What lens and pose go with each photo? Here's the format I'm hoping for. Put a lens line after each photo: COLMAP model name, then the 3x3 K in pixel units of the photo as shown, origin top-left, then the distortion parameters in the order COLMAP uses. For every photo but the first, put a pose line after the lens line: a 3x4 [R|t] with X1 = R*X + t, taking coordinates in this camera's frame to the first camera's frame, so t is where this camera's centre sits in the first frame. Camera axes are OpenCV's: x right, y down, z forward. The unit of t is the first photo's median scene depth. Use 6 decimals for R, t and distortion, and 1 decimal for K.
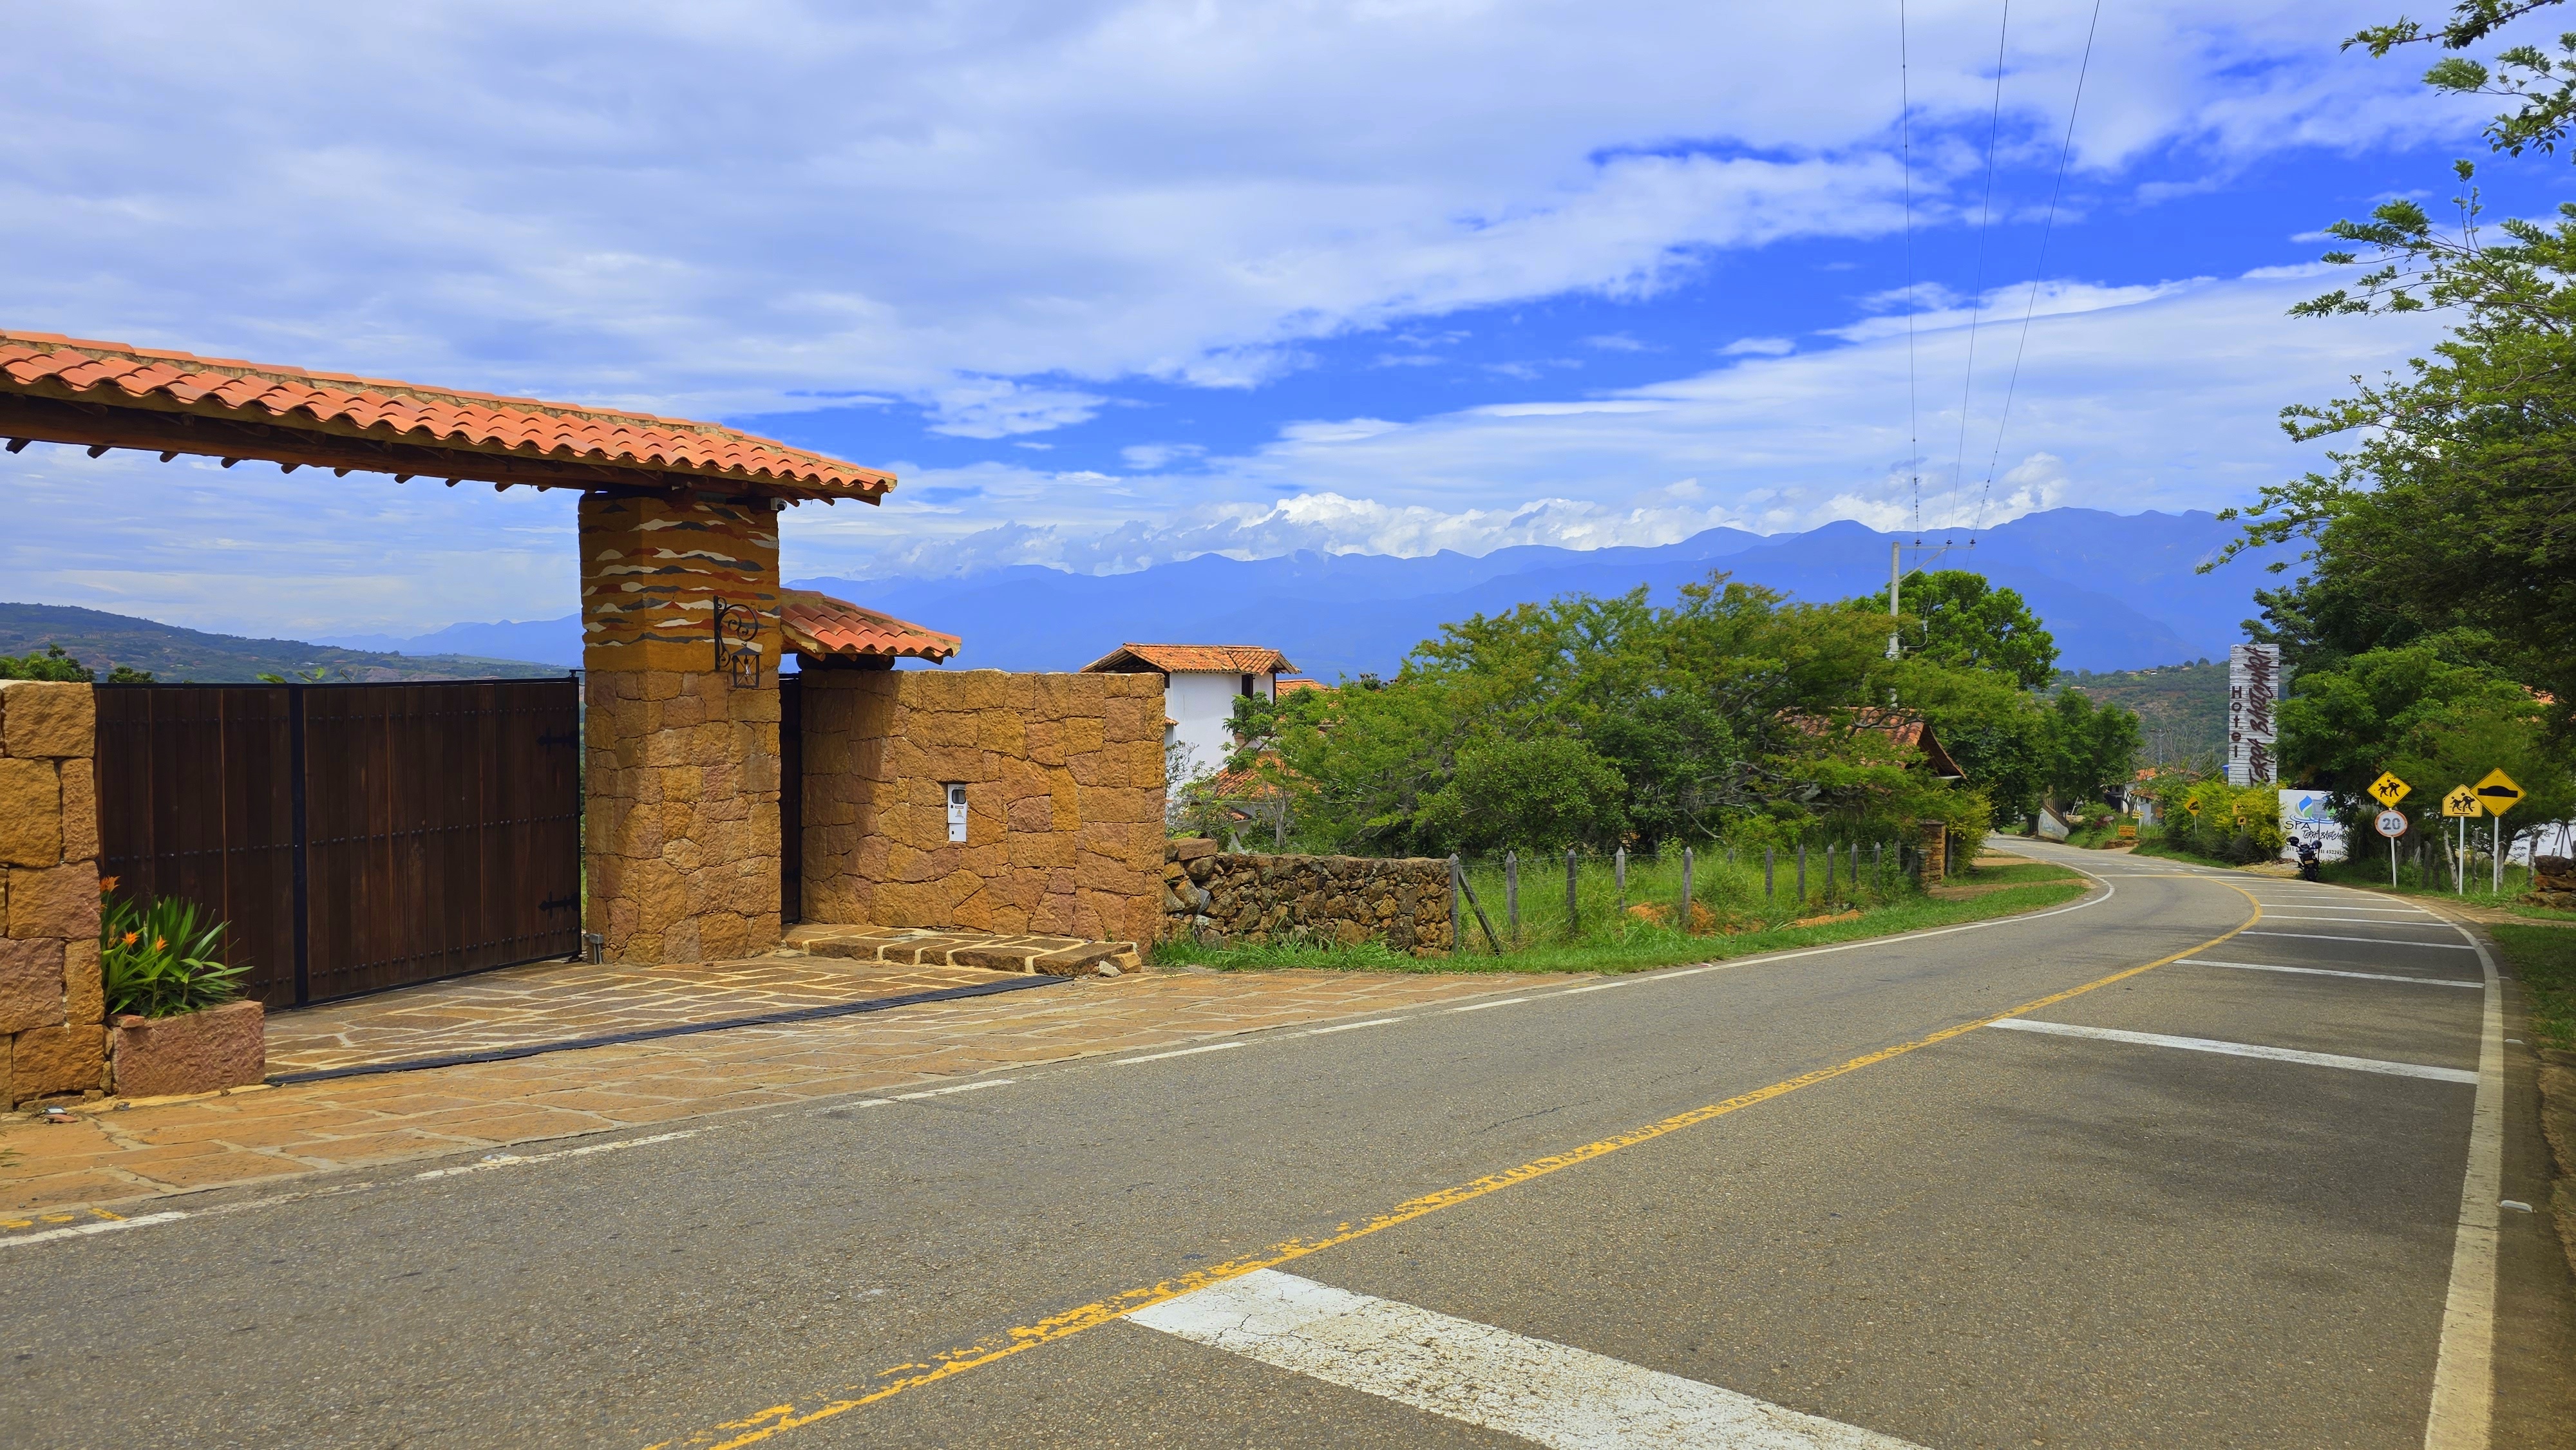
lens RADIAL K [[1720.3, 0, 1284.6], [0, 1720.3, 721.3], [0, 0, 1]] dist [0.076114, -0.075641]
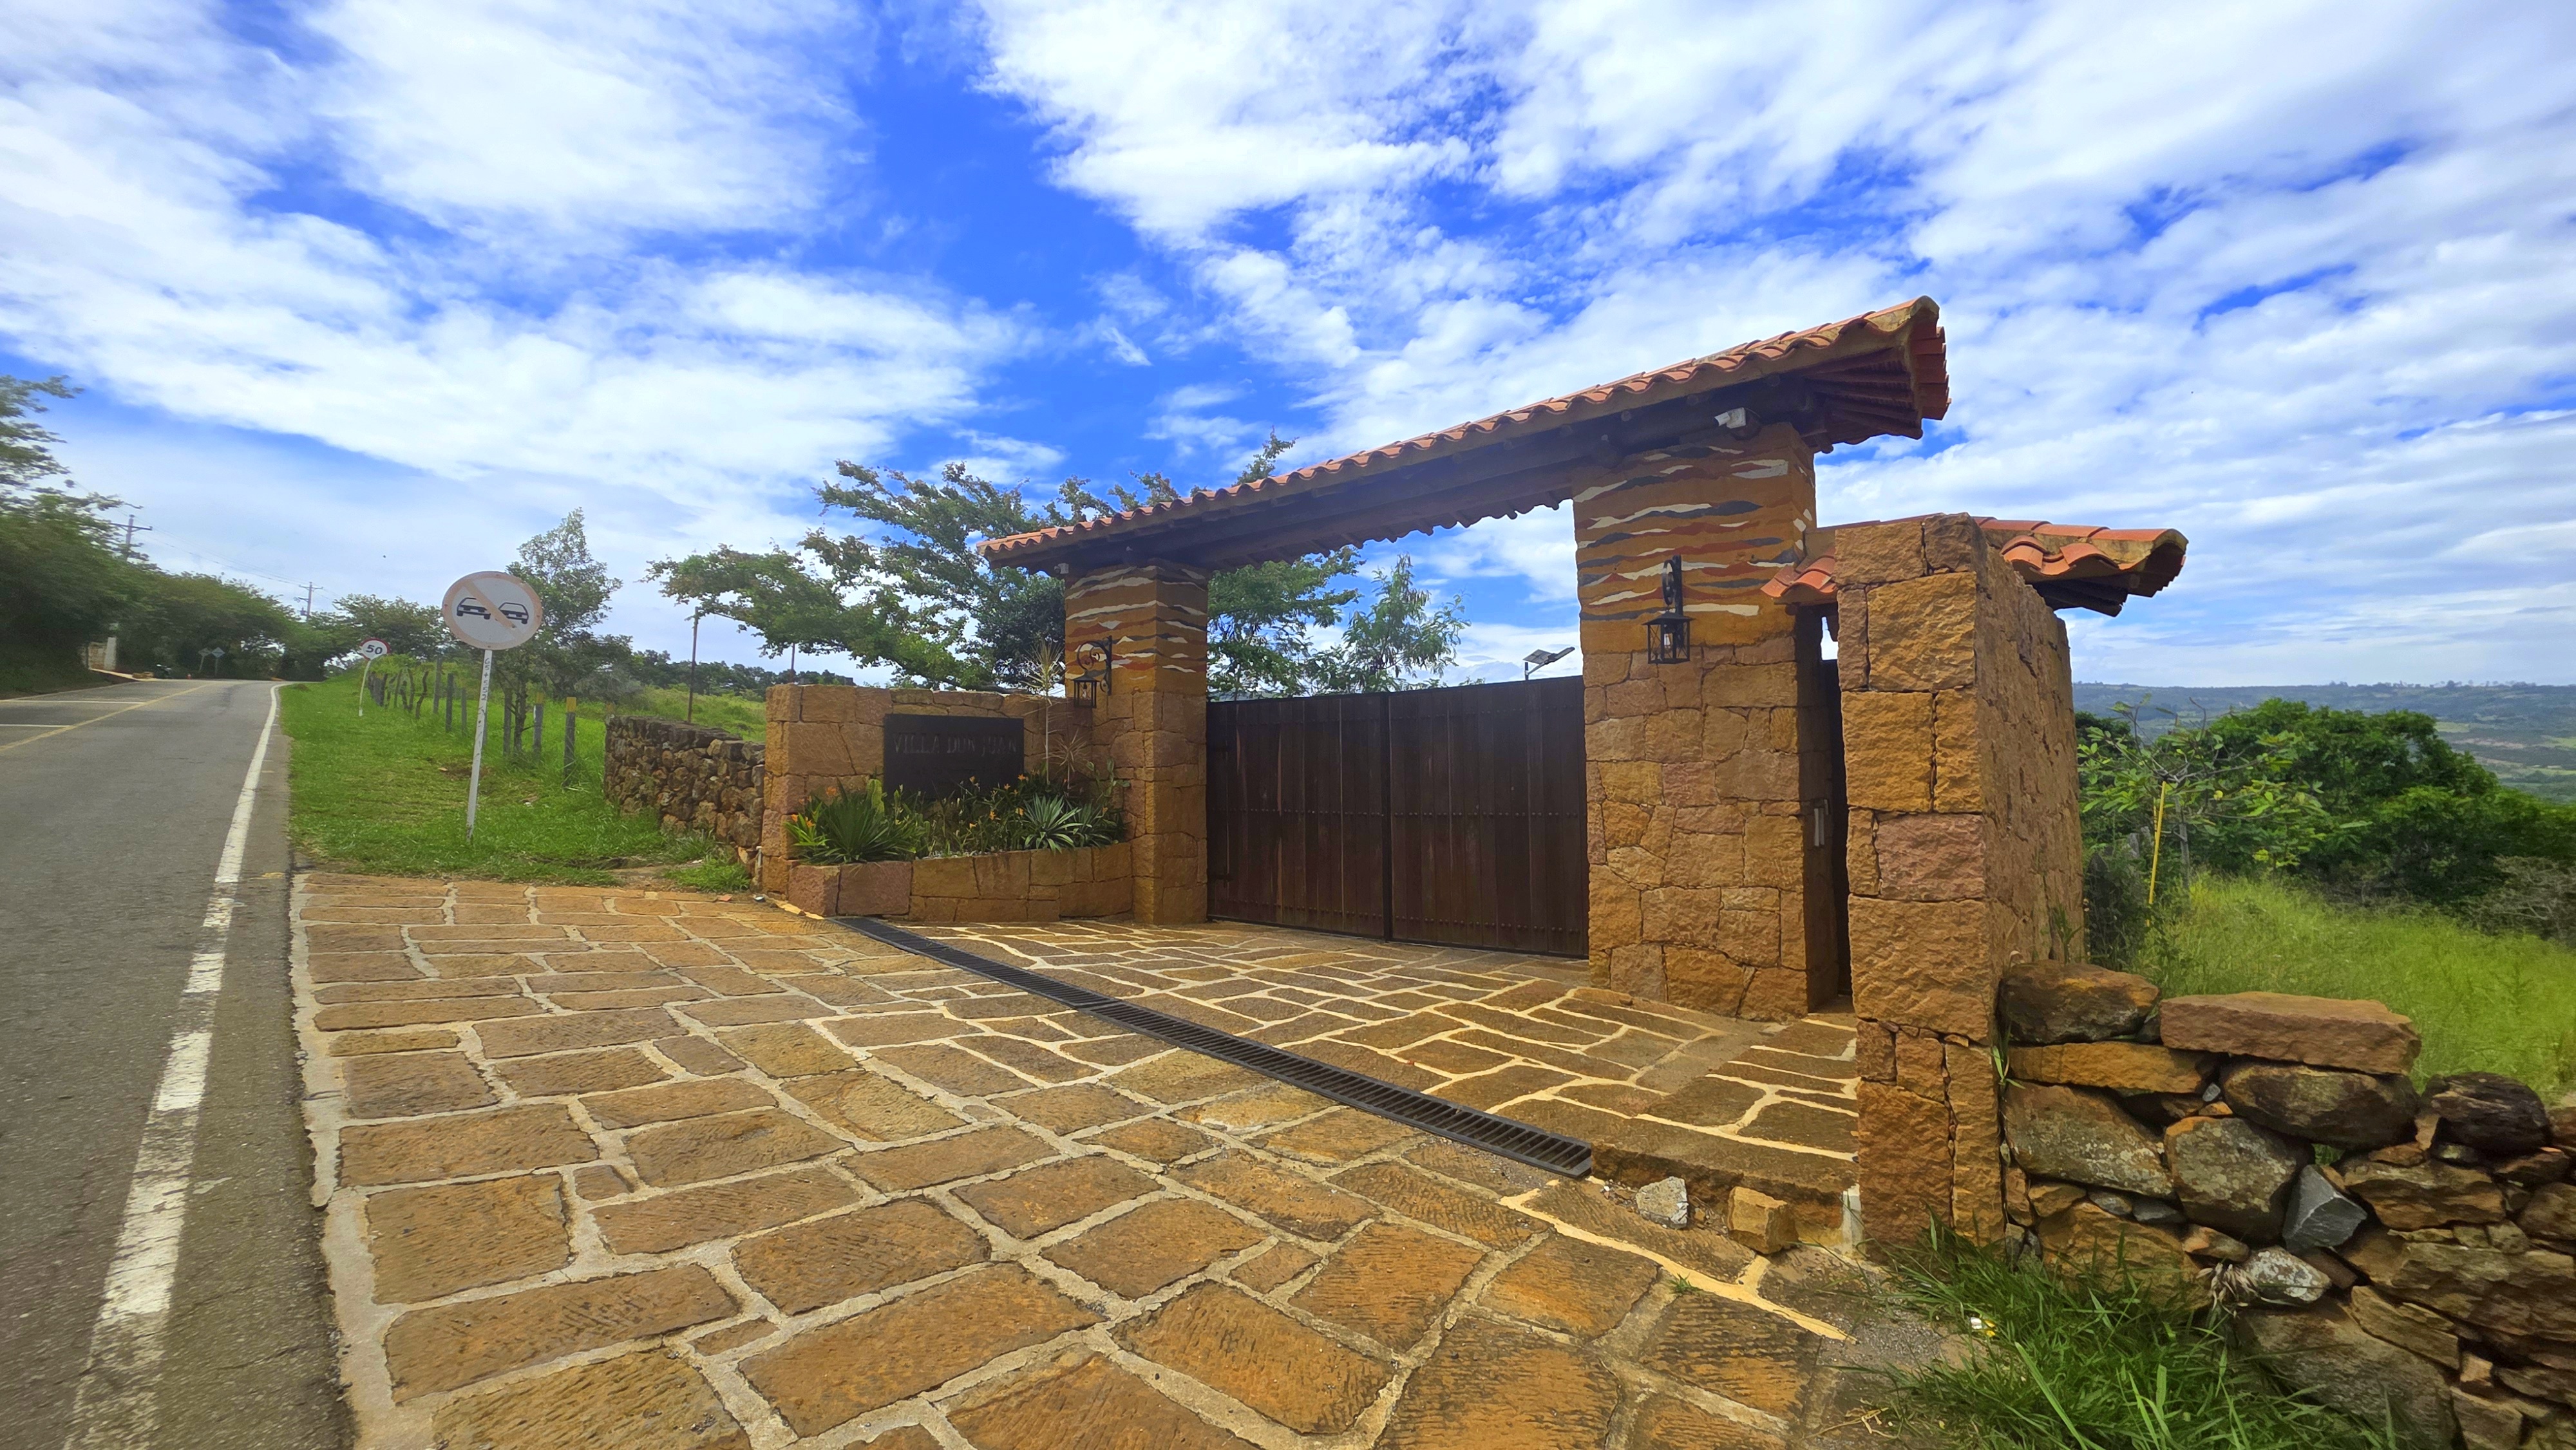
lens RADIAL K [[1032.5, 0, 1298.1], [0, 1032.5, 703.6], [0, 0, 1]] dist [0.004927, -0.001573]
pose [[-0.175037, -0.065280, -0.982395, 0.176084], [-0.020155, 0.997828, -0.062715, 0.031098], [0.984356, 0.008823, -0.175972, 0.888836]]
